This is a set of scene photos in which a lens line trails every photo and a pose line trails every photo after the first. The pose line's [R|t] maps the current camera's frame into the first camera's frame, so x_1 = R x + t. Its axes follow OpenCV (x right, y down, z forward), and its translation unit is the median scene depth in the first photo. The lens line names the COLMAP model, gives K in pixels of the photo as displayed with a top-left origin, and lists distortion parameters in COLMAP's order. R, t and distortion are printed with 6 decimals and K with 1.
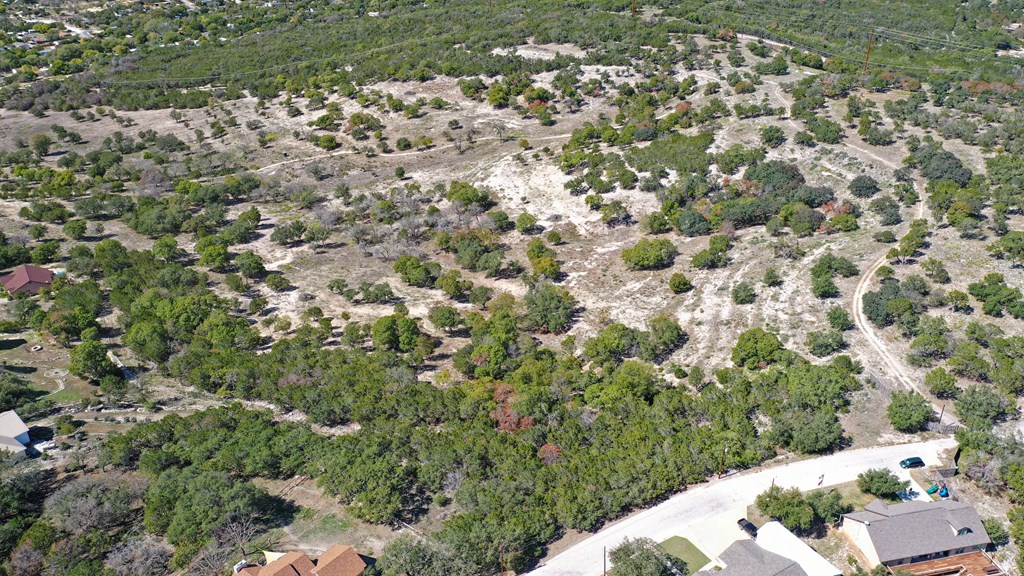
lens RADIAL K [[813.1, 0, 508.0], [0, 813.1, 287.4], [0, 0, 1]] dist [0.002489, -0.006001]
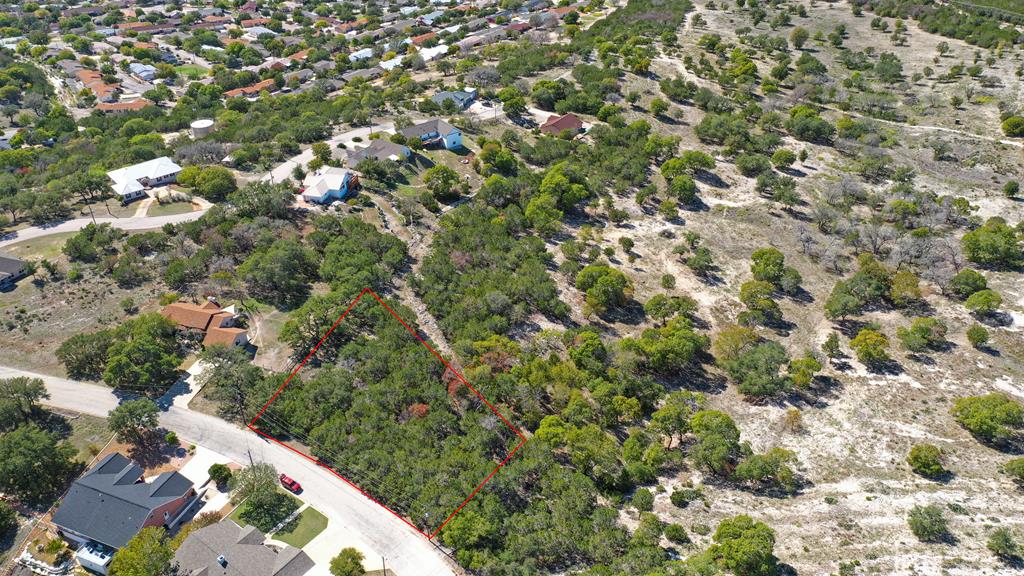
lens RADIAL K [[813.1, 0, 511.2], [0, 813.1, 291.1], [0, 0, 1]] dist [0.002489, -0.006001]
pose [[0.360692, 0.502218, -0.785925, 0.328765], [-0.400428, 0.844420, 0.355825, -0.134944], [0.842353, 0.186363, 0.505678, 0.218333]]
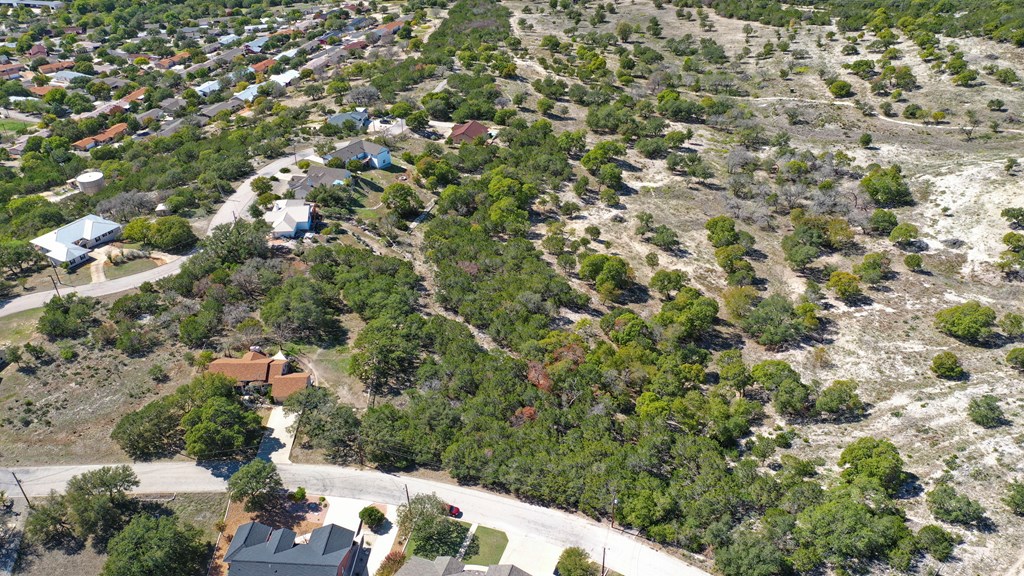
lens RADIAL K [[813.1, 0, 511.0], [0, 813.1, 287.4], [0, 0, 1]] dist [0.002489, -0.006001]
pose [[0.631265, 0.401421, -0.663601, 0.263891], [-0.327892, 0.913538, 0.240697, -0.075438], [0.702846, 0.065646, 0.708307, 0.094954]]
